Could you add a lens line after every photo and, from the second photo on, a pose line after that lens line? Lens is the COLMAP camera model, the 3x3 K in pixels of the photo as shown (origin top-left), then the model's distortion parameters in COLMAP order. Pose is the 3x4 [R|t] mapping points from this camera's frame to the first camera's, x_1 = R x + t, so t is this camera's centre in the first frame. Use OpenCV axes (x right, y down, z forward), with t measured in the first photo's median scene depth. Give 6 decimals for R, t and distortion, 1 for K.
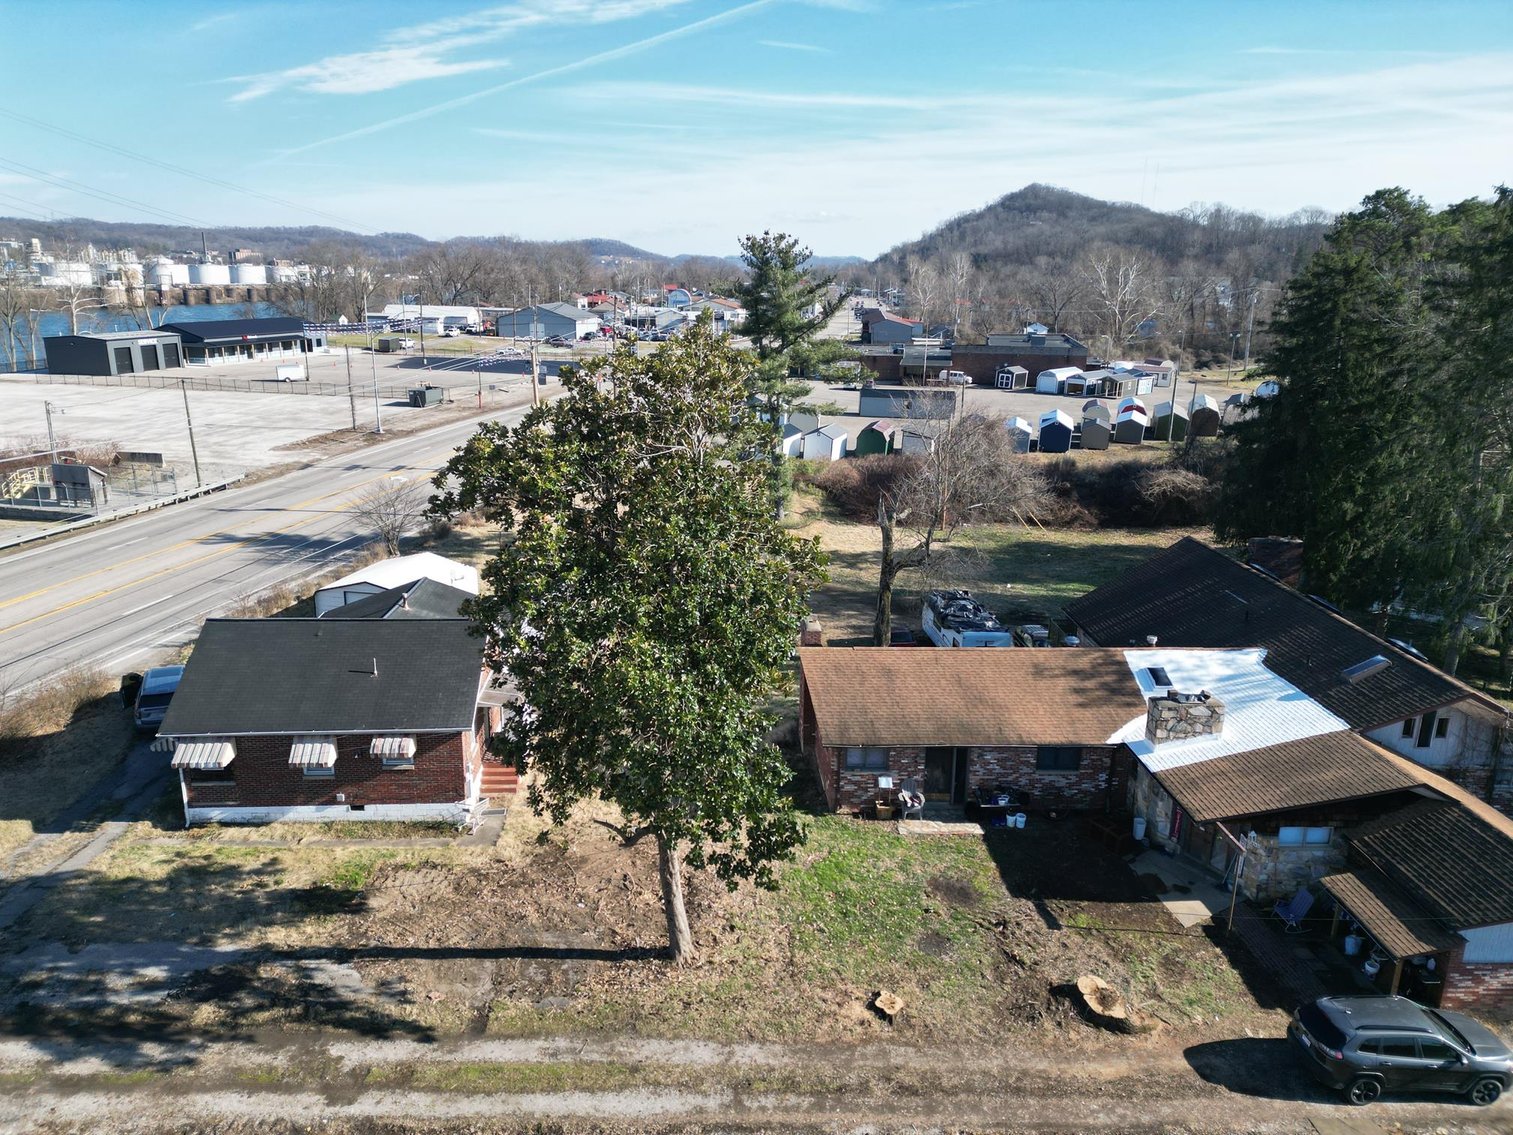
lens RADIAL K [[1058.9, 0, 750.8], [0, 1058.9, 564.6], [0, 0, 1]] dist [0.080616, -0.066122]
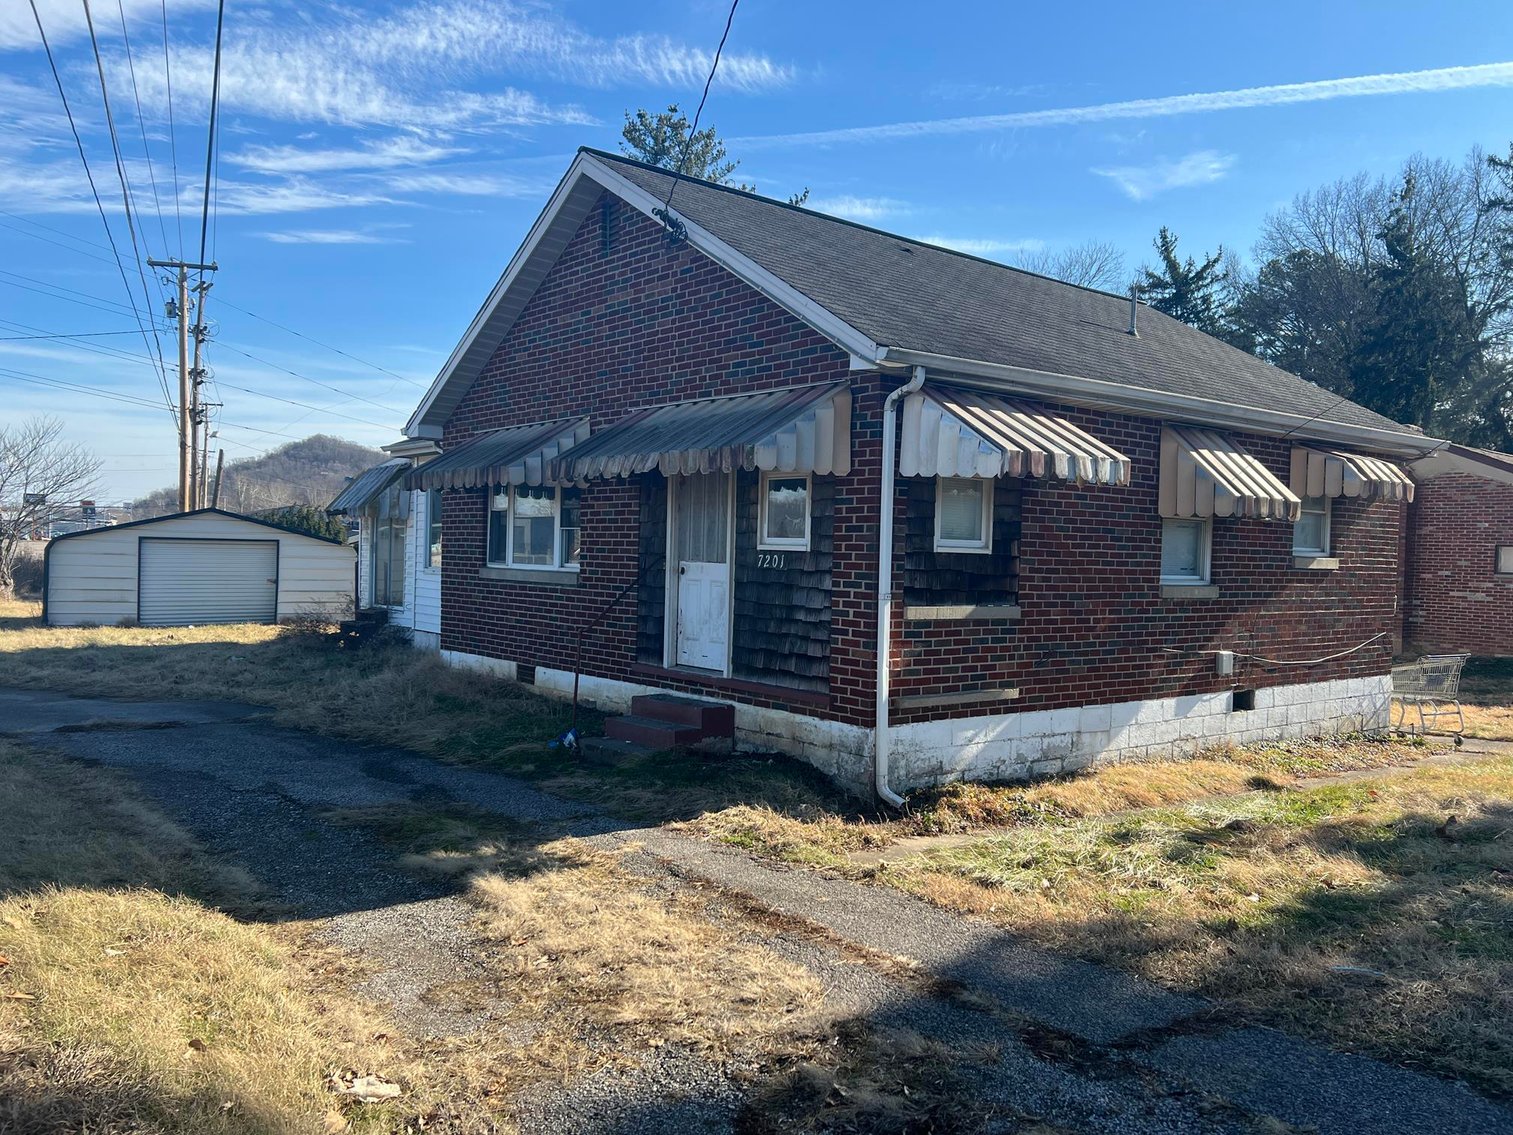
lens RADIAL K [[1163.8, 0, 755.5], [0, 1163.8, 571.4], [0, 0, 1]] dist [0.015768, 0.004051]
pose [[0.812231, -0.007812, 0.583283, -0.684054], [0.146275, 0.970691, -0.190690, 0.235155], [-0.564698, 0.240204, 0.789568, 0.804555]]
